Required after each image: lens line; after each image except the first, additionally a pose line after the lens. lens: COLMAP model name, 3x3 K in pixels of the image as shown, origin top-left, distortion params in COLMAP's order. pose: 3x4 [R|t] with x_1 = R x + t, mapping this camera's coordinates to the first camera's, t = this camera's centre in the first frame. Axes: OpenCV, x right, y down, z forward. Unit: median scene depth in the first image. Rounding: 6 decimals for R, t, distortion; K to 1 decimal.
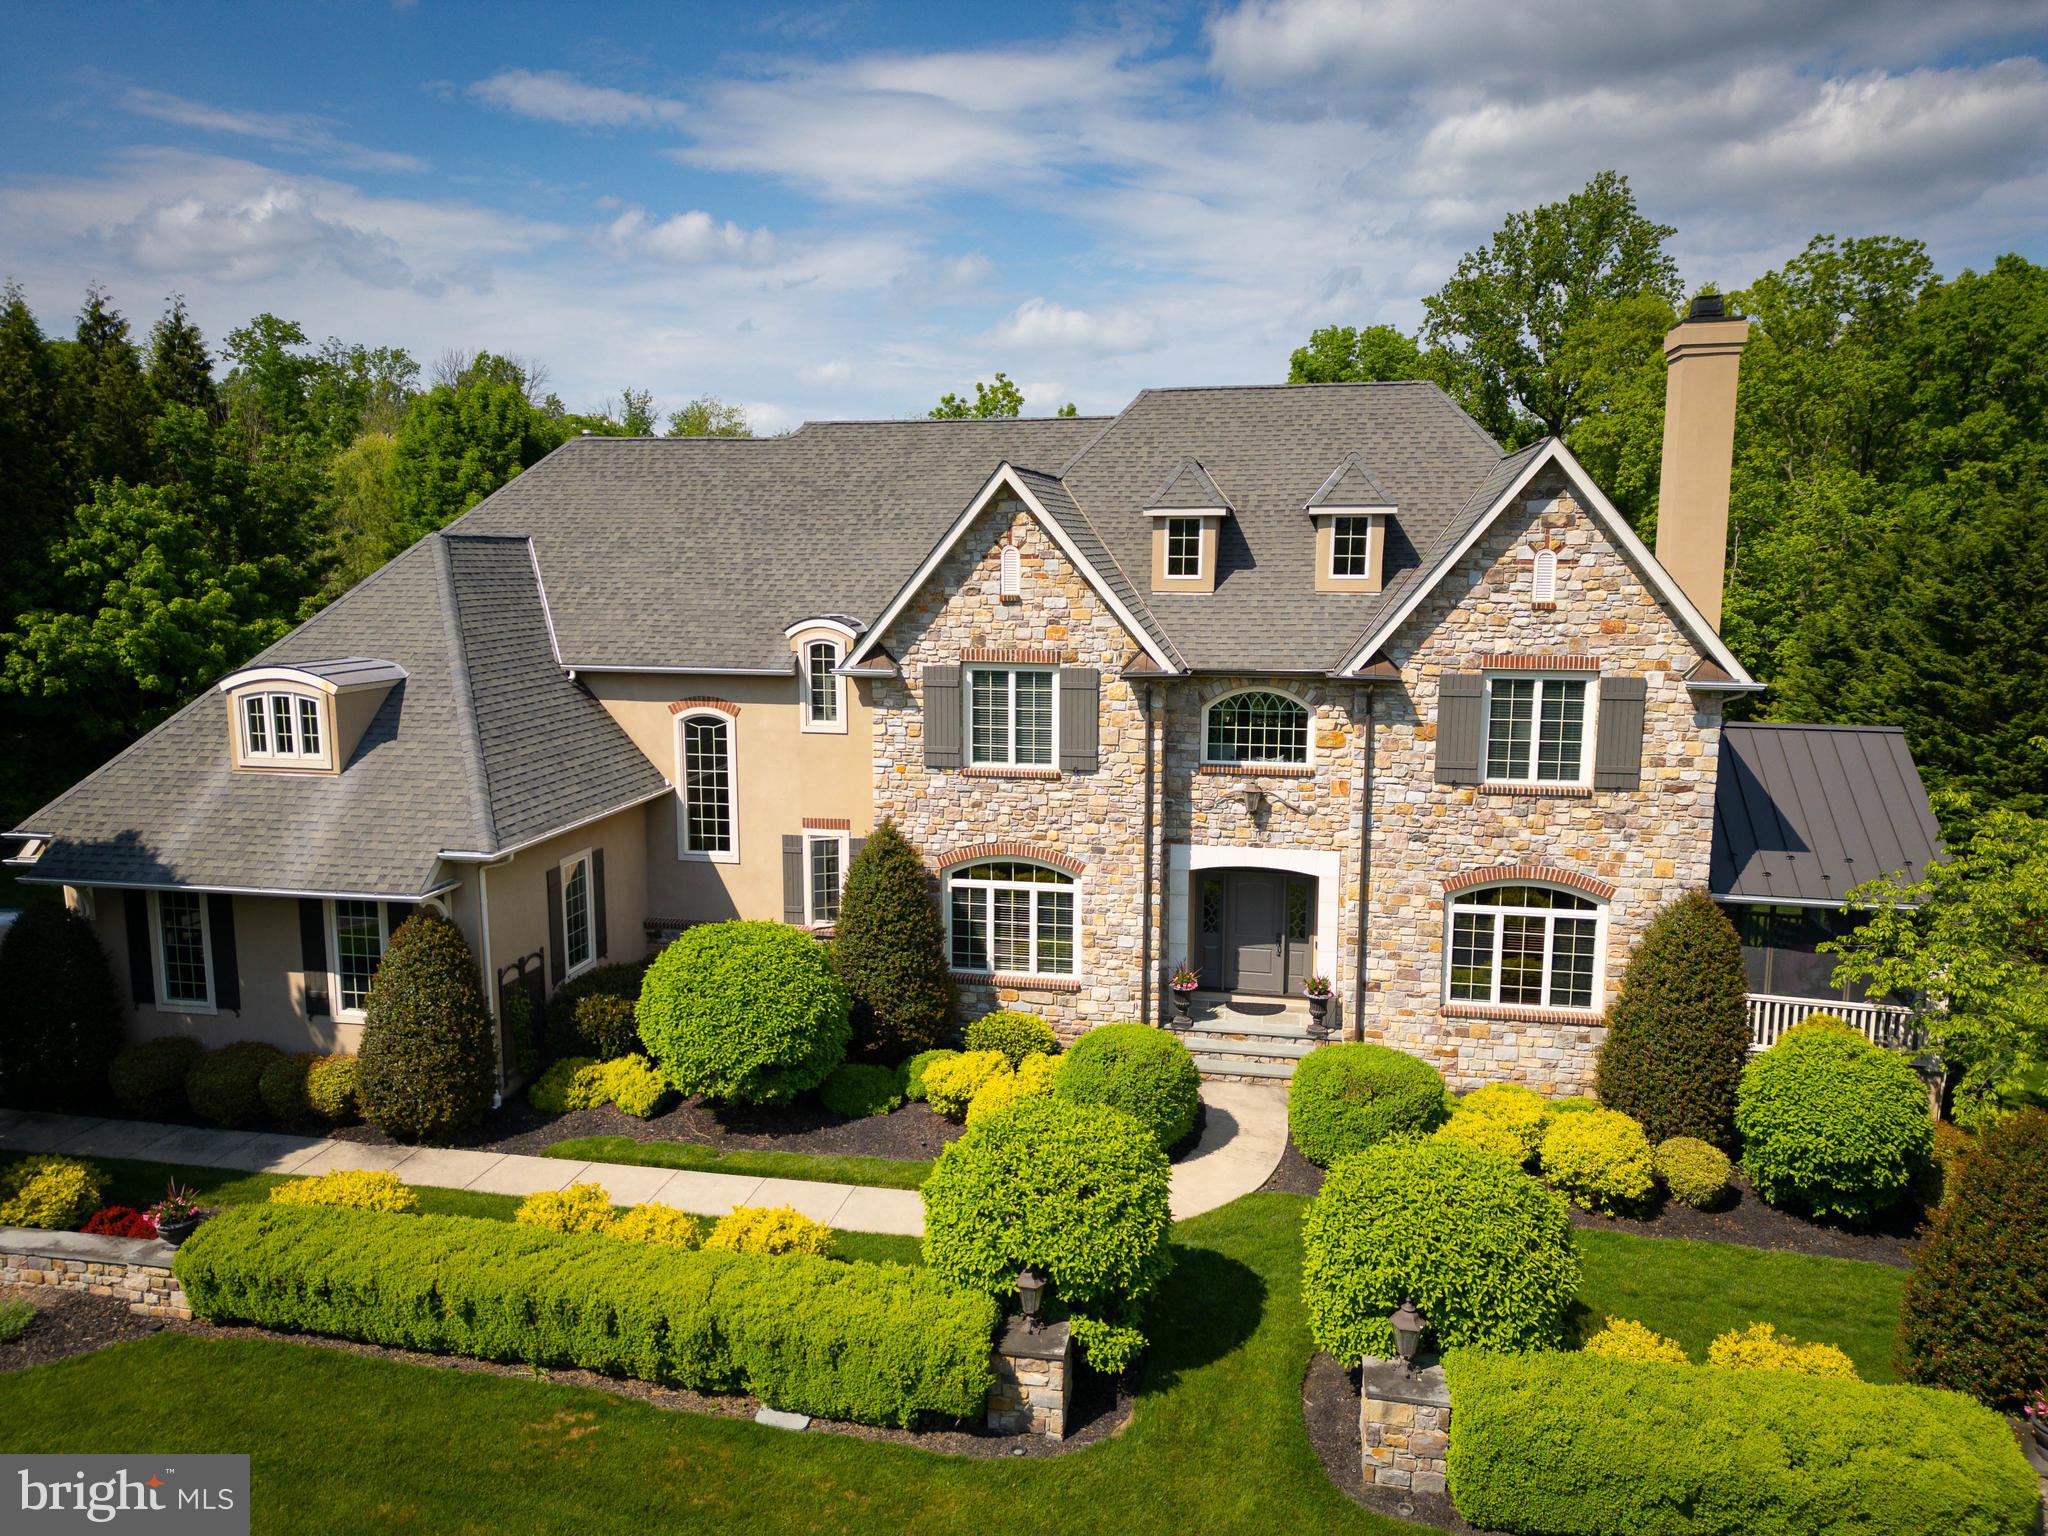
lens RADIAL K [[1426.8, 0, 1023.1], [0, 1426.8, 766.5], [0, 0, 1]] dist [0.019370, -0.023339]
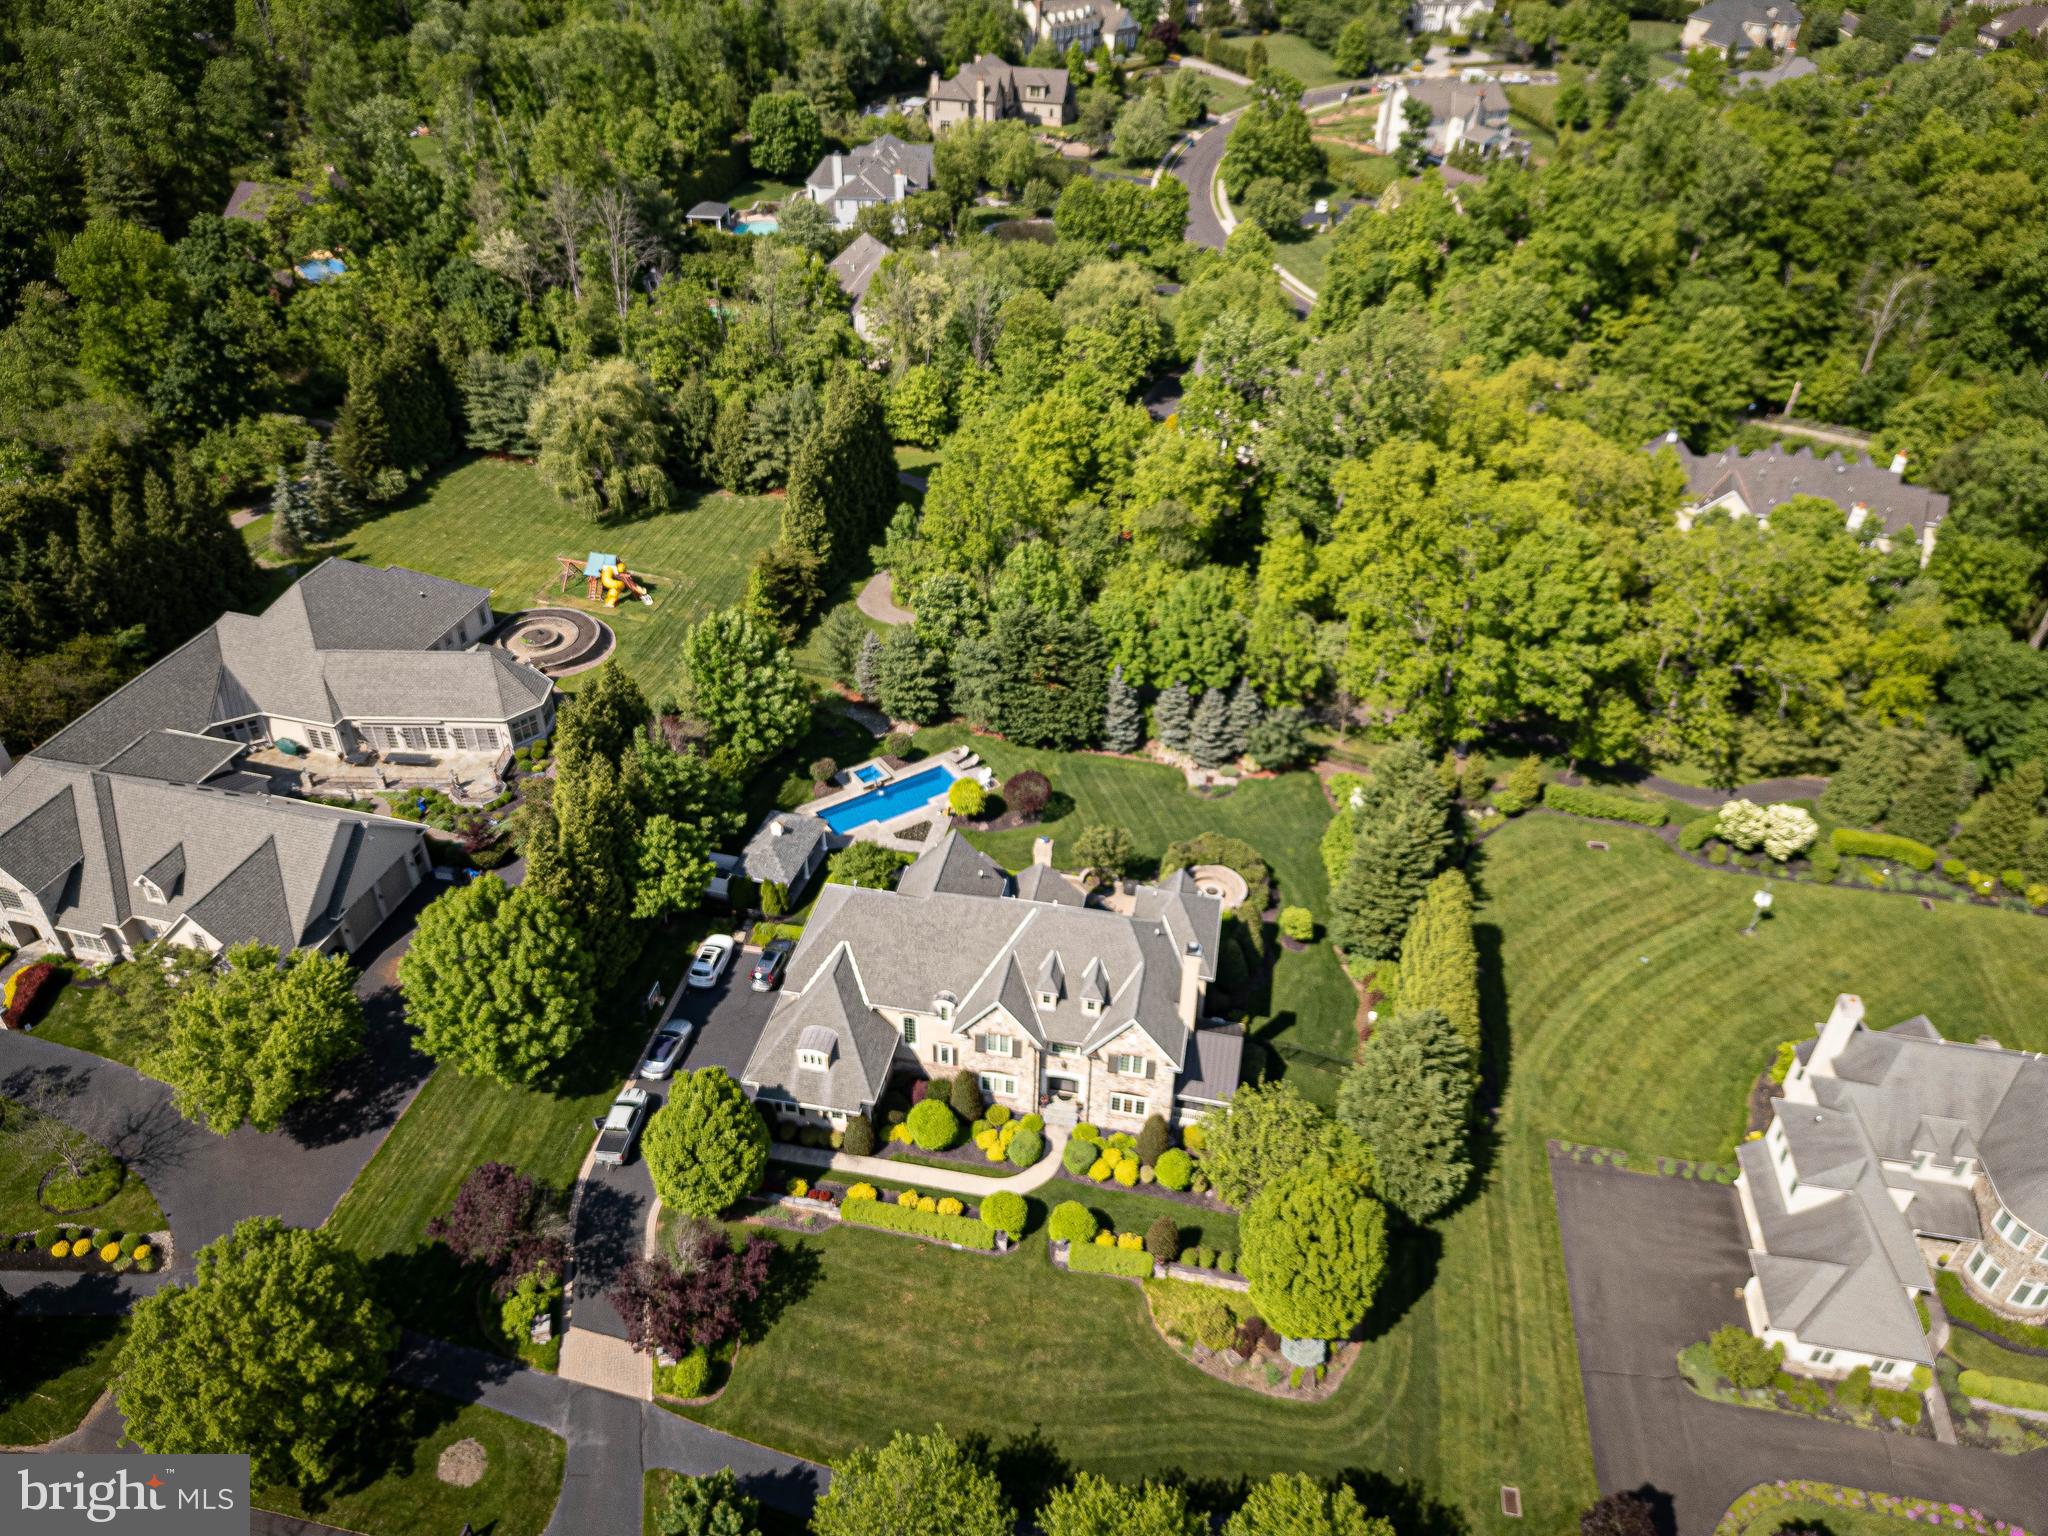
lens RADIAL K [[1426.8, 0, 1022.2], [0, 1426.8, 765.7], [0, 0, 1]] dist [0.019370, -0.023339]
pose [[0.999633, 0.018259, 0.020017, -0.036620], [-0.025485, 0.884491, 0.465860, -2.536335], [-0.009198, -0.466199, 0.884632, -2.056322]]
